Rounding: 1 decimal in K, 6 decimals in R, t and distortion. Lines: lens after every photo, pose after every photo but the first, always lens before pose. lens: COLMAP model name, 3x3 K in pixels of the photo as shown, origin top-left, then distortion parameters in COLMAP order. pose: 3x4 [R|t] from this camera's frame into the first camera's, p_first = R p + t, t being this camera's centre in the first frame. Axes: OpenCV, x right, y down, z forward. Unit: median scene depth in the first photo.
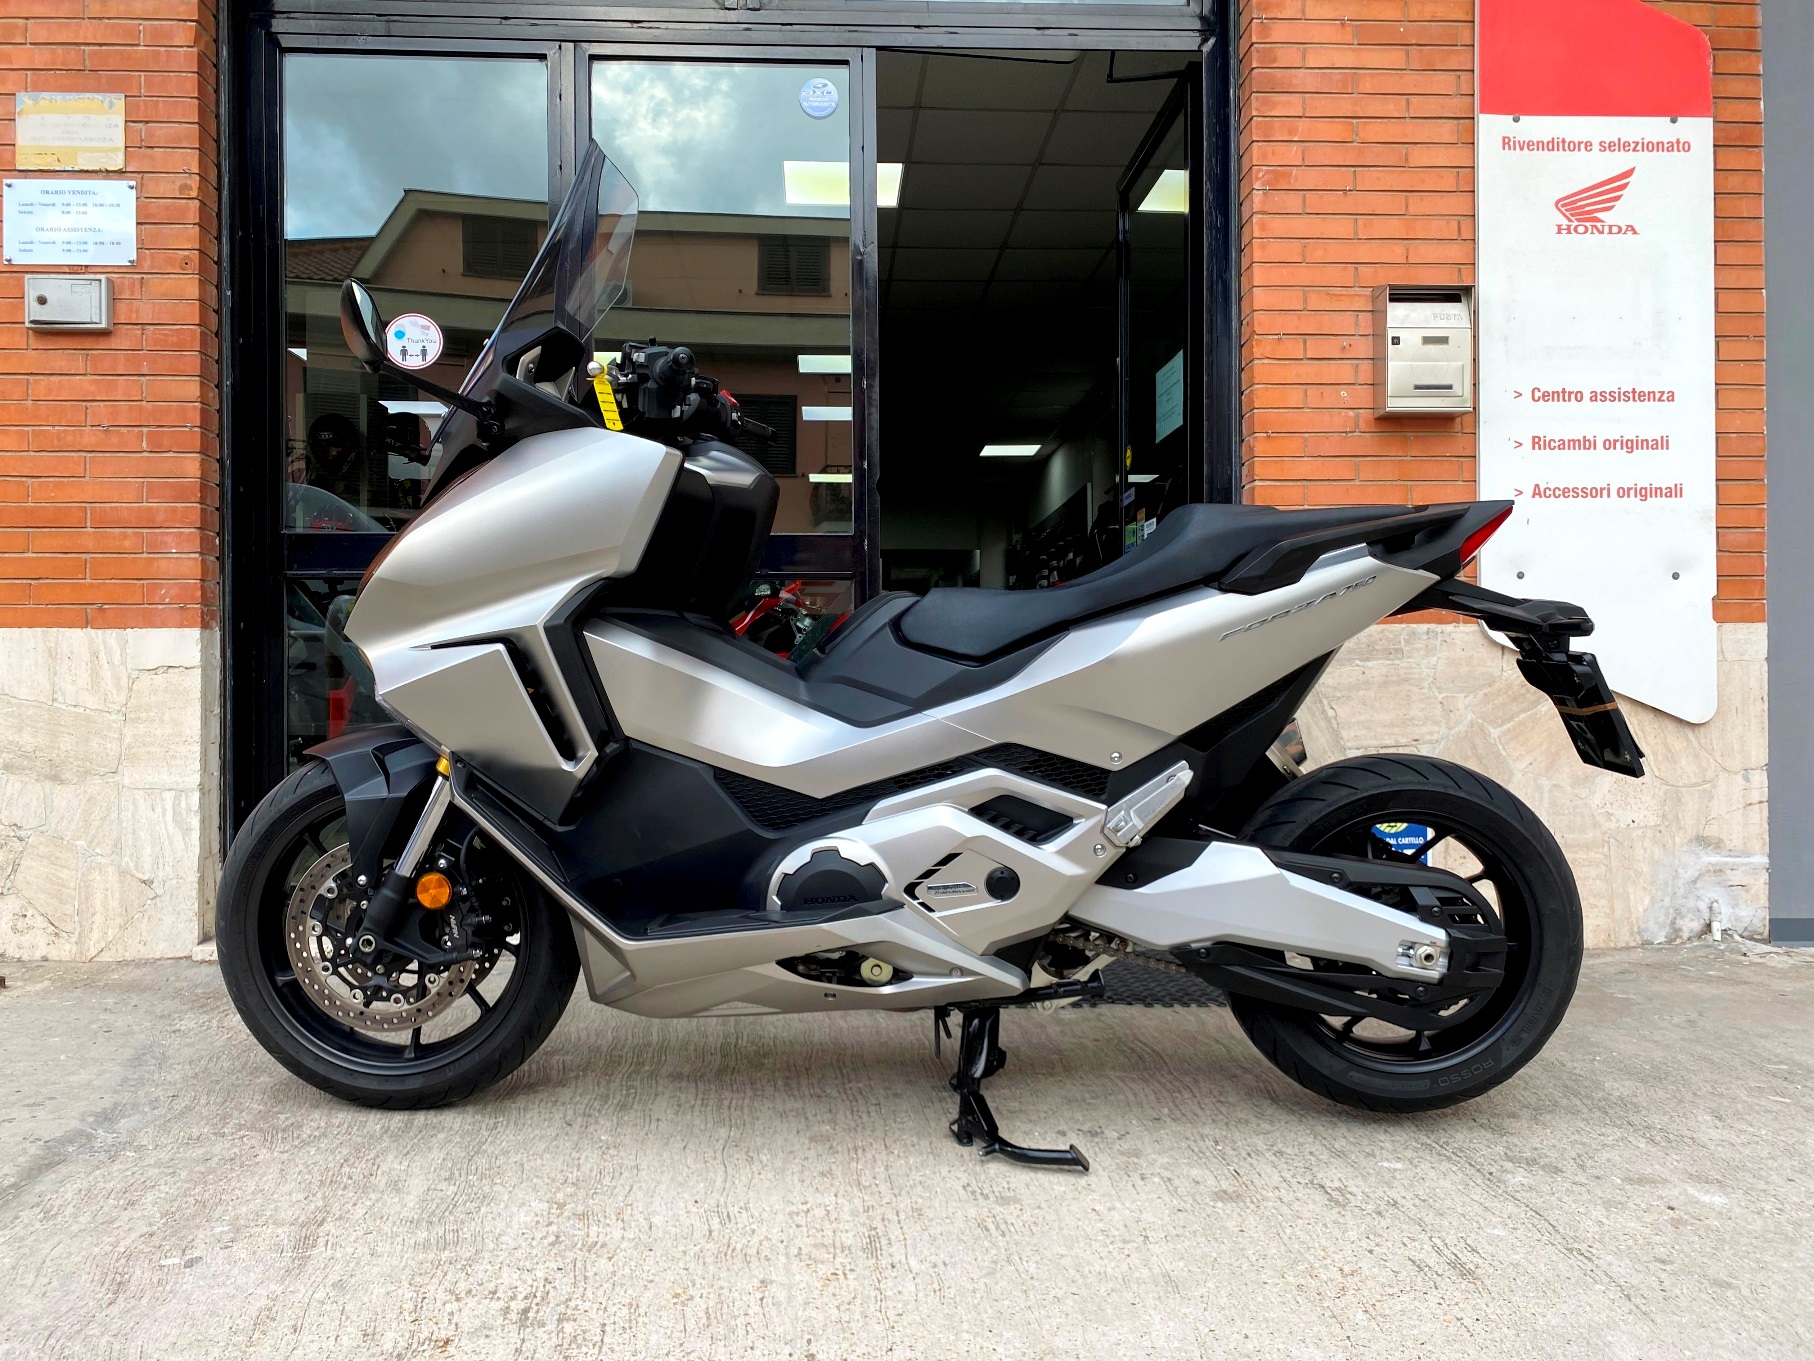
lens RADIAL K [[1388.7, 0, 898.9], [0, 1388.7, 677.5], [0, 0, 1]] dist [0.015930, -0.010613]
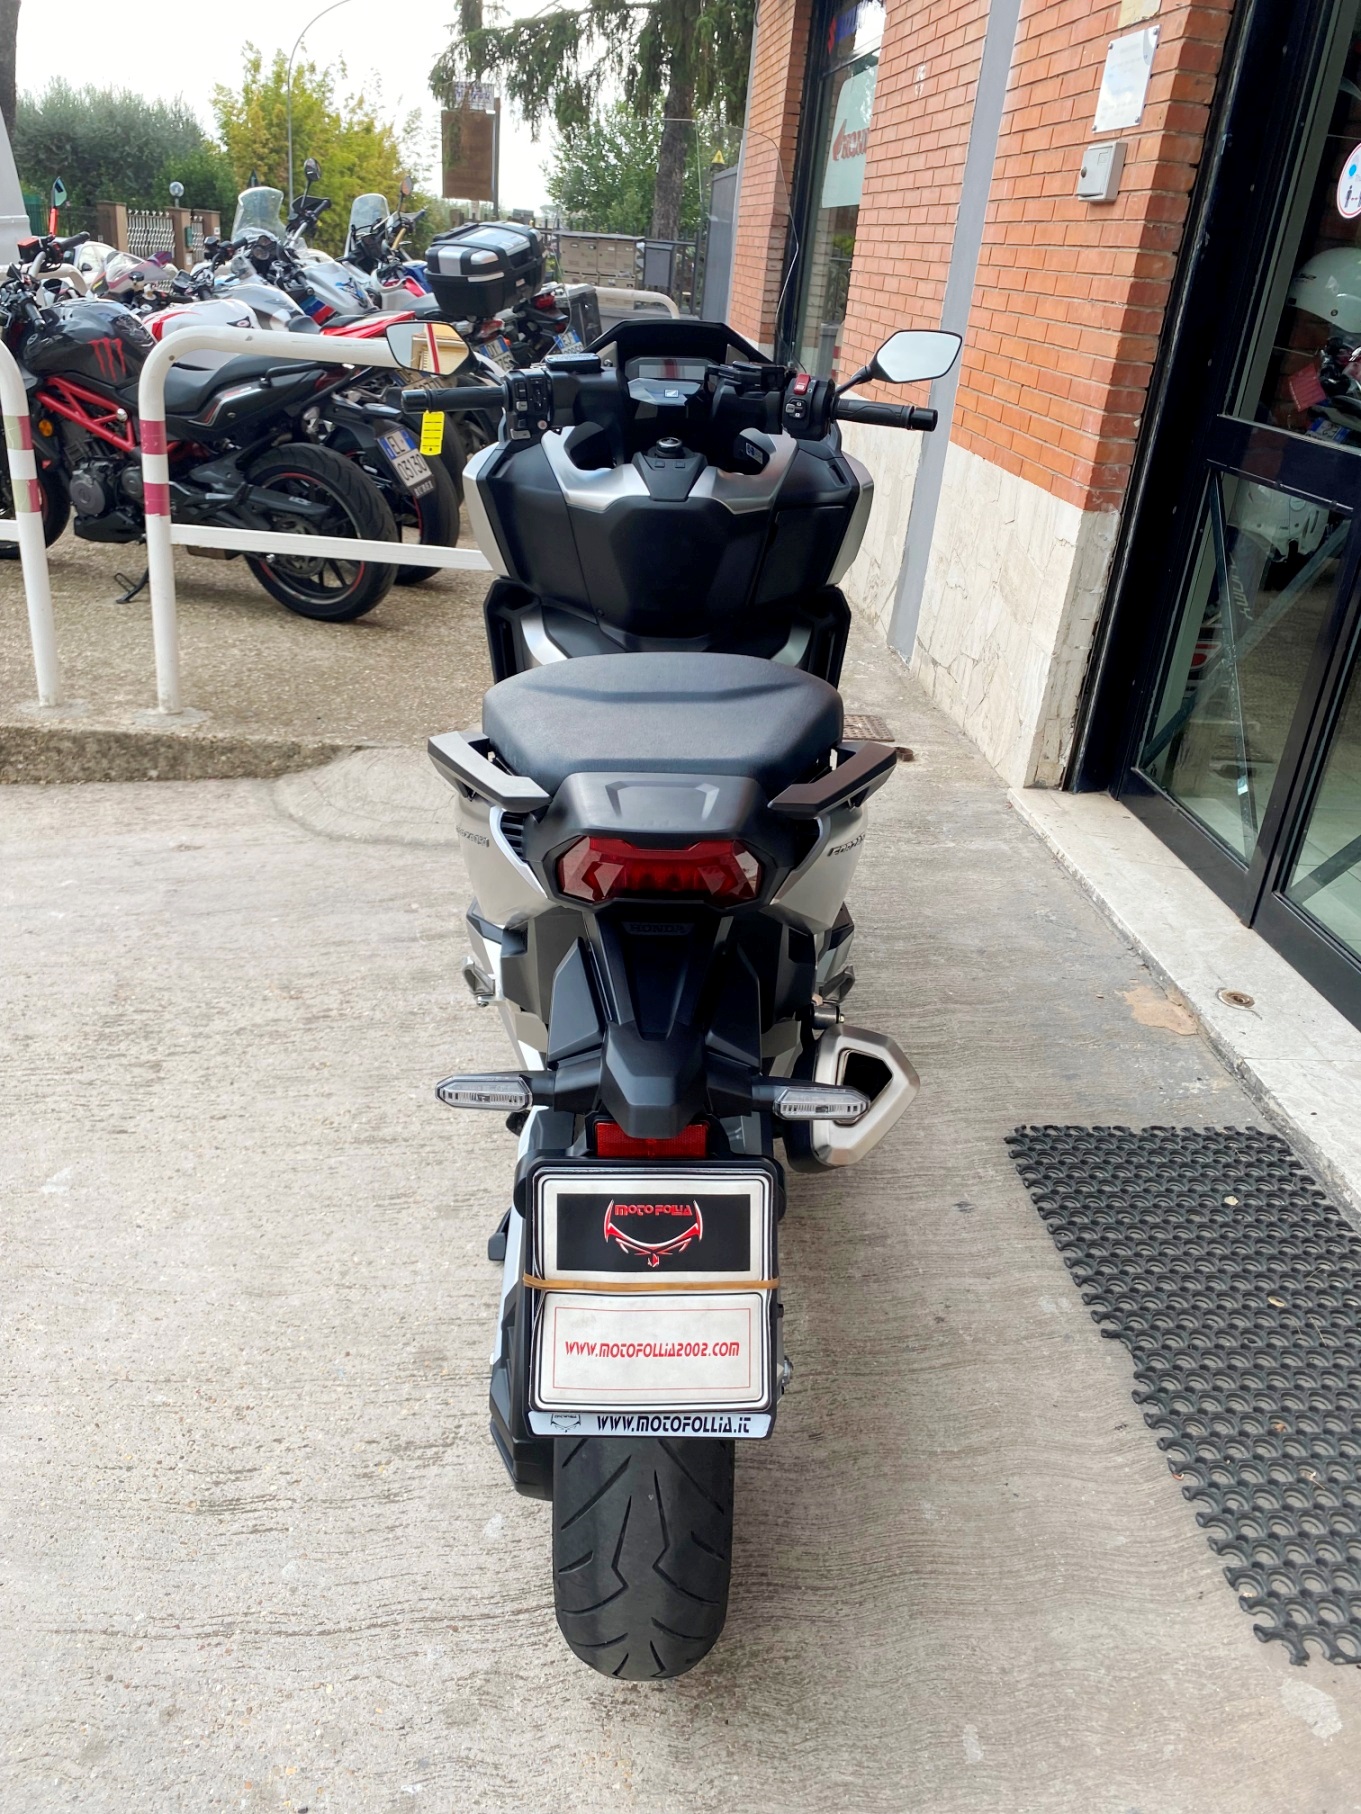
lens RADIAL K [[1388.7, 0, 655.4], [0, 1388.7, 883.7], [0, 0, 1]] dist [0.015930, -0.010613]
pose [[0.020220, 0.424684, -0.905116, 0.876227], [-0.073745, 0.903468, 0.422264, -0.309602], [0.997072, 0.058209, 0.049586, 0.981863]]
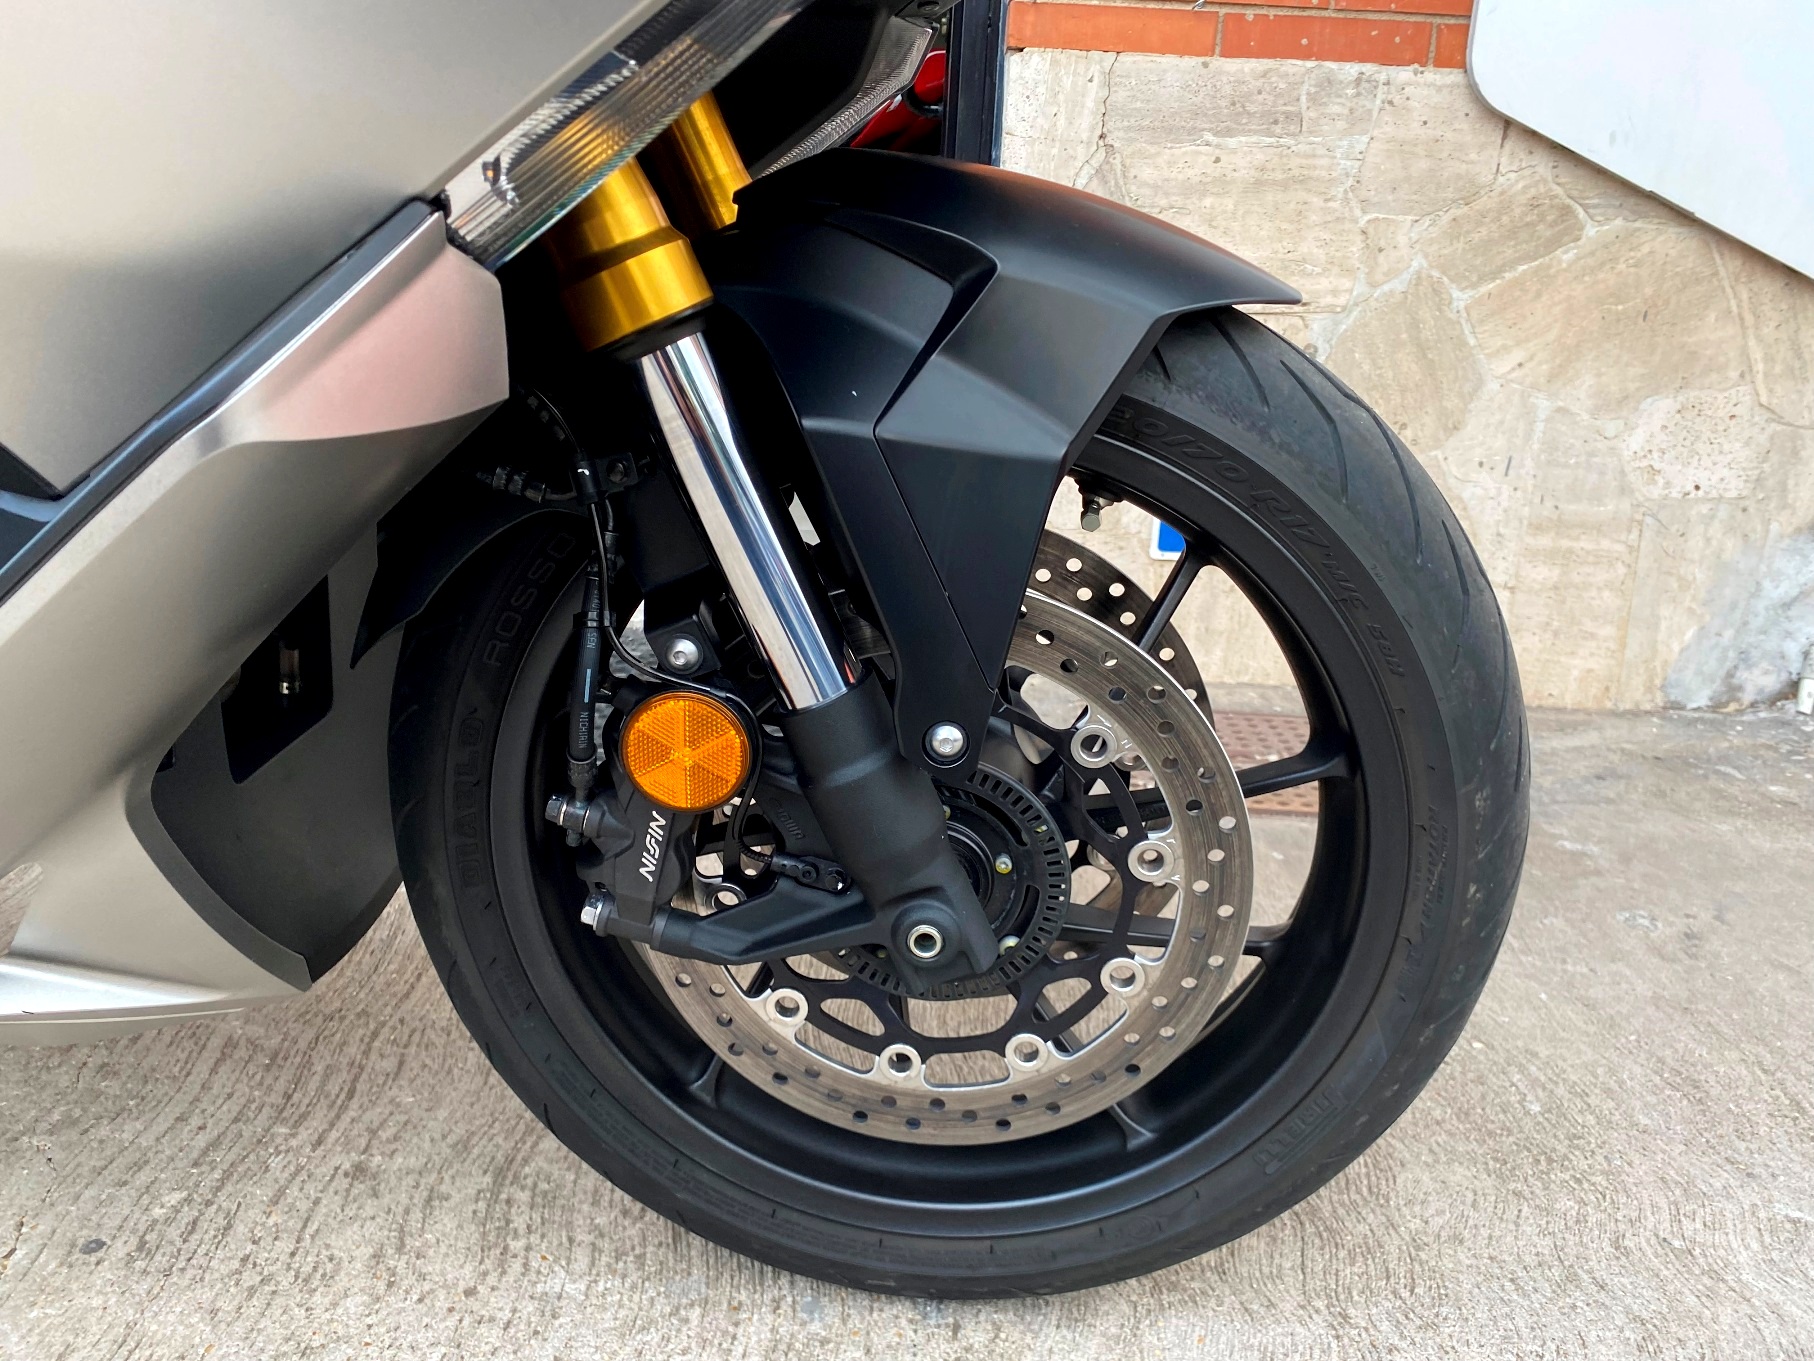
lens RADIAL K [[1388.7, 0, 916.4], [0, 1388.7, 667.2], [0, 0, 1]] dist [0.015930, -0.010613]
pose [[0.995935, 0.076468, -0.047610, 0.423029], [-0.059661, 0.955960, 0.287370, 0.054531], [0.067487, -0.283361, 0.956636, 0.732454]]
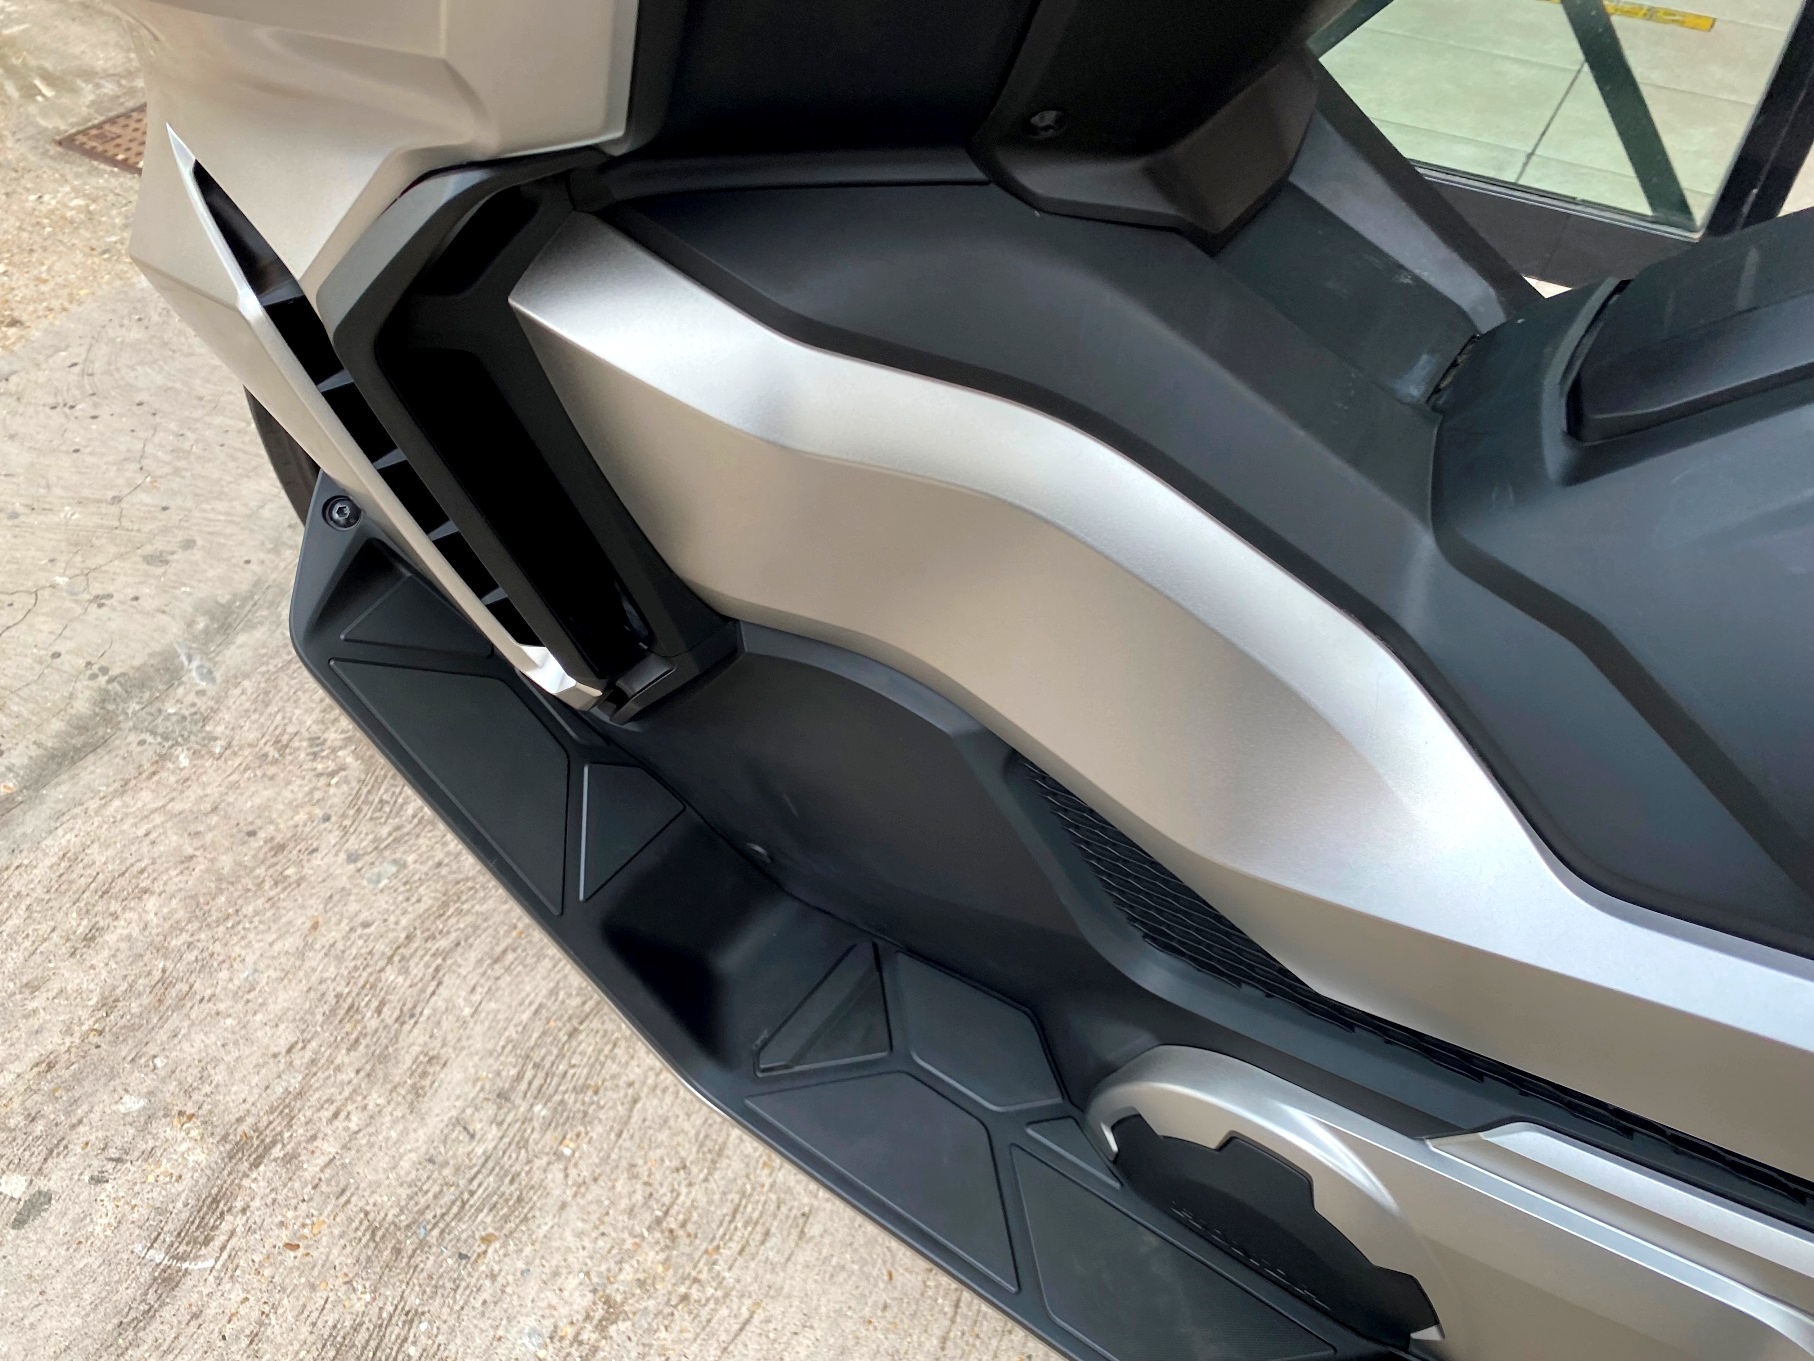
lens RADIAL K [[1388.7, 0, 890.4], [0, 1388.7, 667.2], [0, 0, 1]] dist [0.015930, -0.010613]
pose [[0.839257, 0.398161, -0.370291, -0.049468], [-0.025278, 0.708849, 0.704907, -0.149393], [0.543147, -0.582238, 0.604971, 0.781262]]
